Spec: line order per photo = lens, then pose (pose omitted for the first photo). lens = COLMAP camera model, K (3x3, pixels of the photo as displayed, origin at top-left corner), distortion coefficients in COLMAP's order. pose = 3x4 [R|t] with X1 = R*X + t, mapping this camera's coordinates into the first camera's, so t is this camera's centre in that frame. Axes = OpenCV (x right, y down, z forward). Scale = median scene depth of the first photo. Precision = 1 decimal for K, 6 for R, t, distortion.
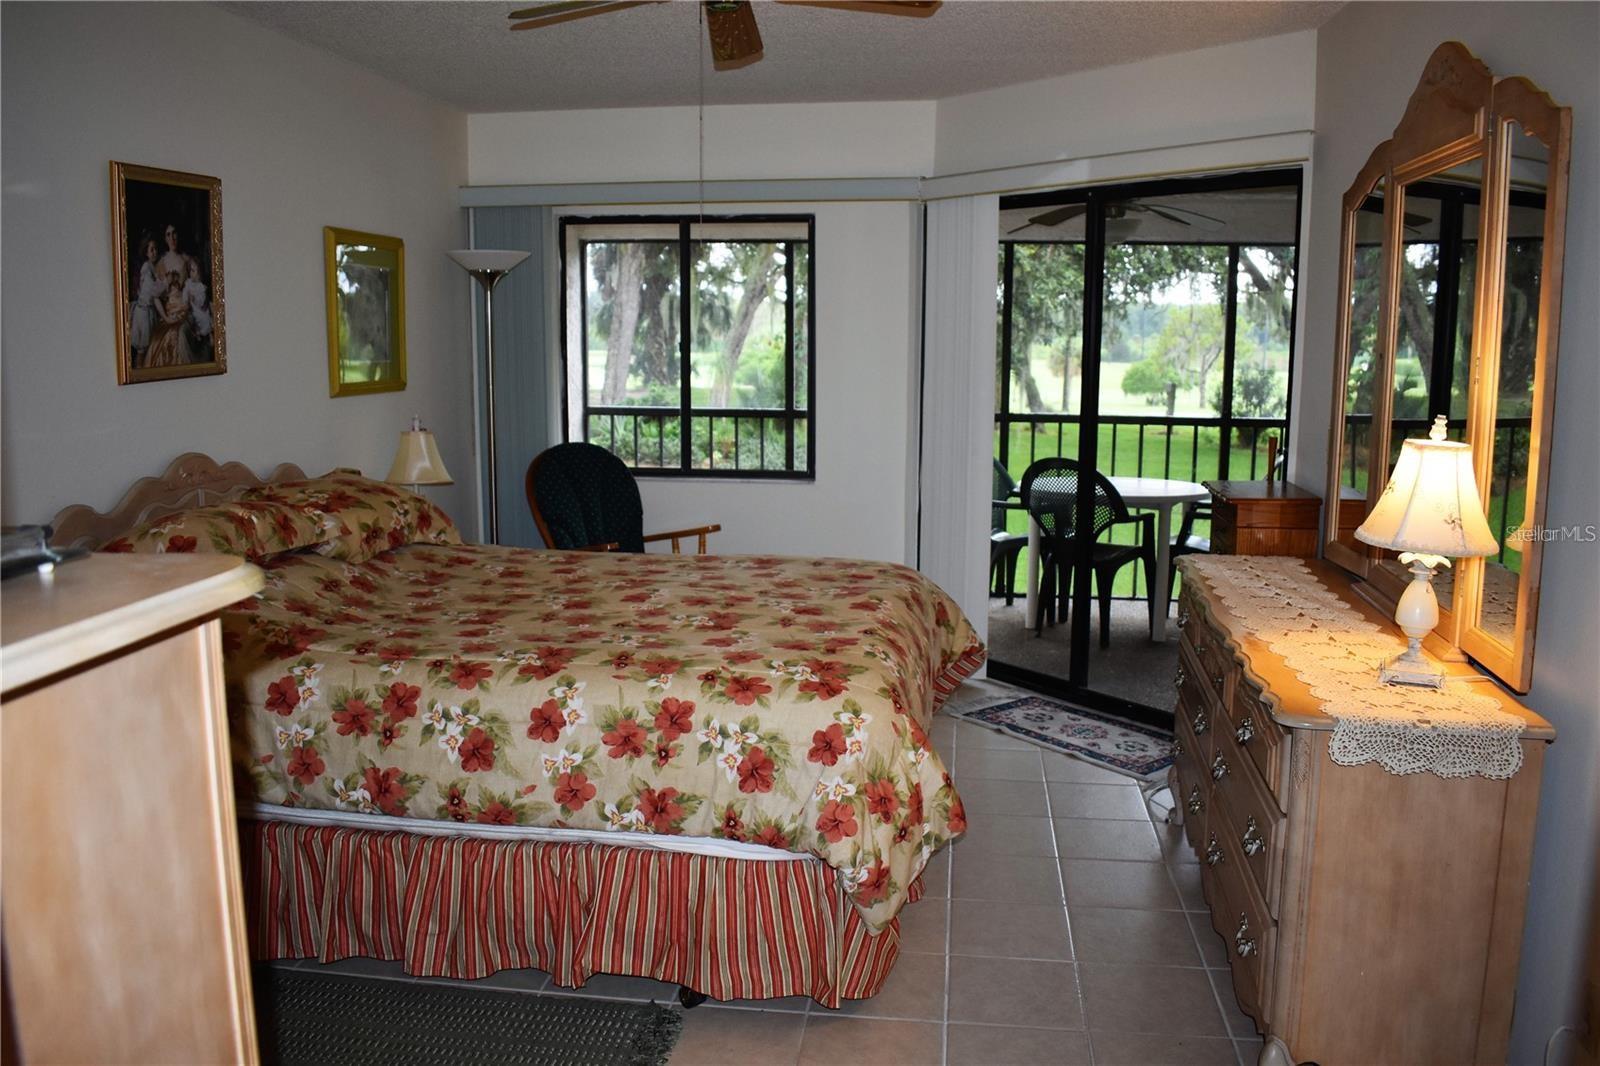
lens RADIAL K [[1257.6, 0, 792.6], [0, 1257.6, 527.5], [0, 0, 1]] dist [-0.098155, 0.011963]
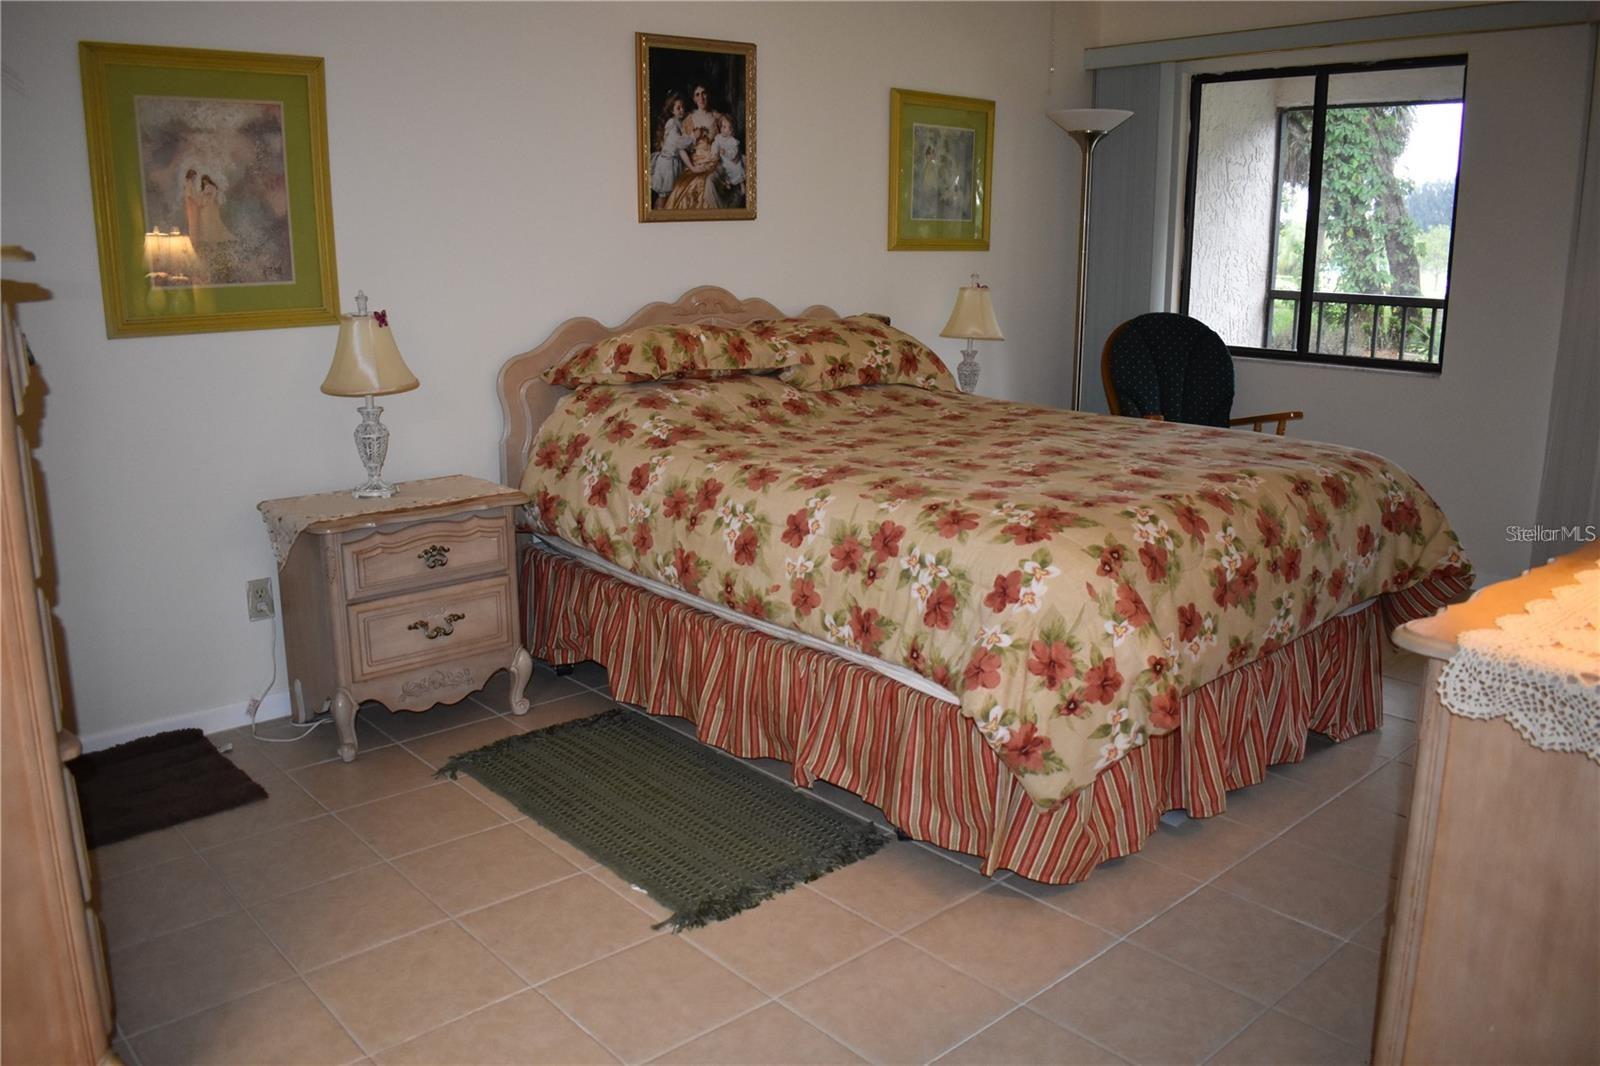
lens RADIAL K [[1257.6, 0, 795.7], [0, 1257.6, 532.6], [0, 0, 1]] dist [-0.098155, 0.011963]
pose [[0.755741, 0.145290, -0.638550, 0.472090], [-0.098216, 0.989196, 0.108832, 0.043336], [0.647463, -0.019533, 0.761846, 0.190077]]
